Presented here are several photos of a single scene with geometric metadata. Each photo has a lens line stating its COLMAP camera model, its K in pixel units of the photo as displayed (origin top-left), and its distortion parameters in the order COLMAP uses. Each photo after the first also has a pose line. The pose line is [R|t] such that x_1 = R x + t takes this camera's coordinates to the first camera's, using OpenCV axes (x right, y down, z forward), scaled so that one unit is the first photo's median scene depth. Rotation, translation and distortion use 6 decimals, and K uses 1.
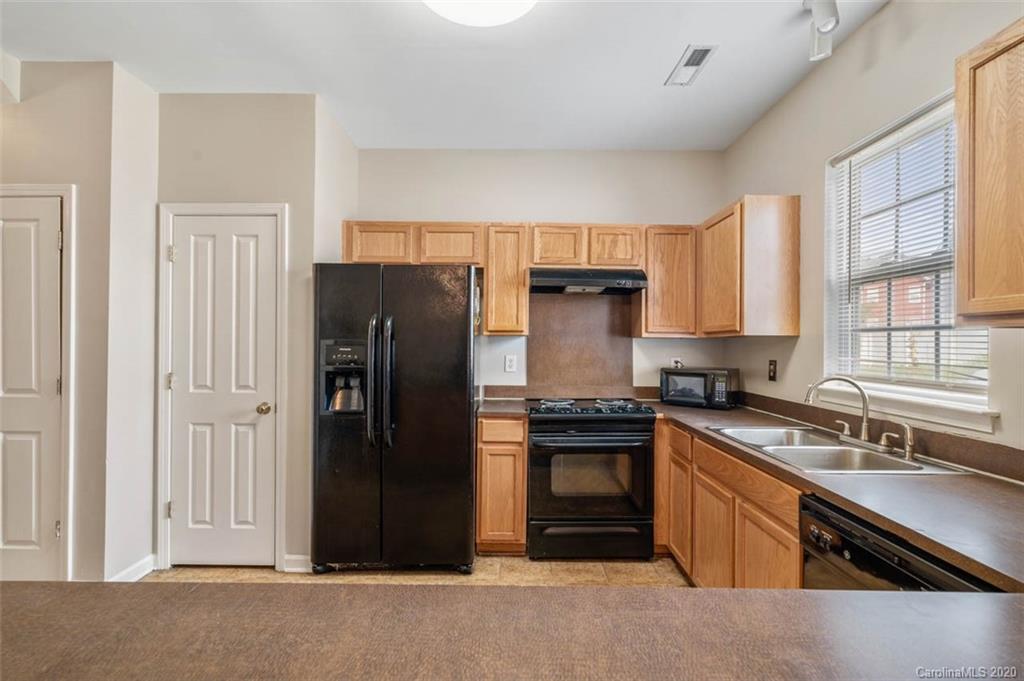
lens RADIAL K [[465.9, 0, 511.2], [0, 465.9, 341.0], [0, 0, 1]] dist [-0.001903, 0.001176]
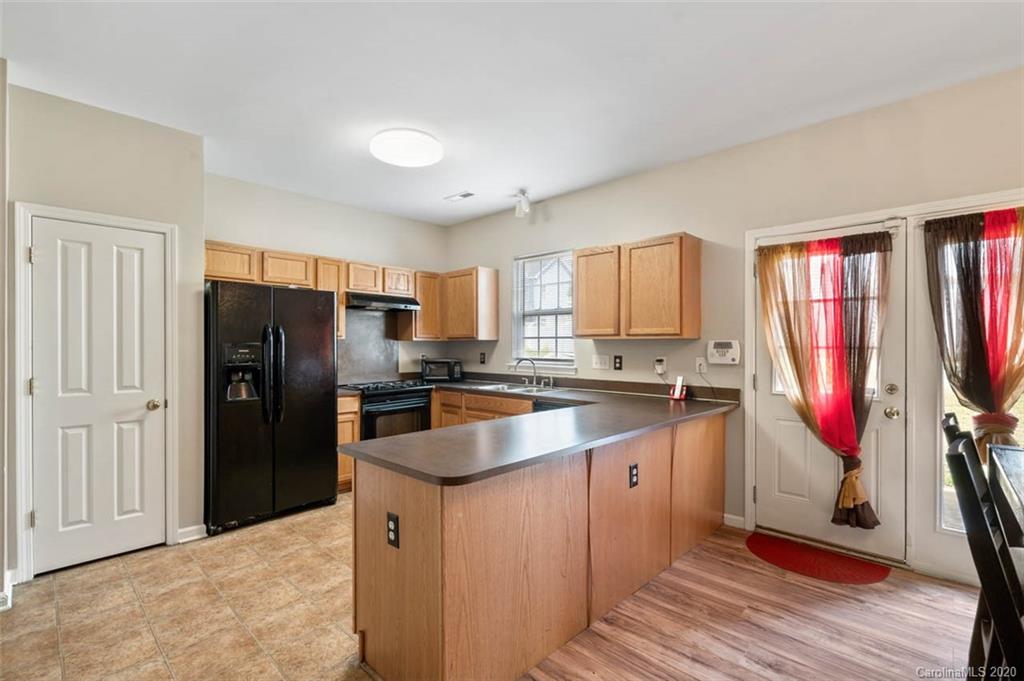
lens RADIAL K [[465.9, 0, 512.2], [0, 465.9, 345.5], [0, 0, 1]] dist [-0.001903, 0.001176]
pose [[0.689224, -0.008894, 0.724494, -0.739640], [0.002651, 0.999949, 0.009754, -0.007076], [-0.724543, -0.004802, 0.689212, -0.392946]]
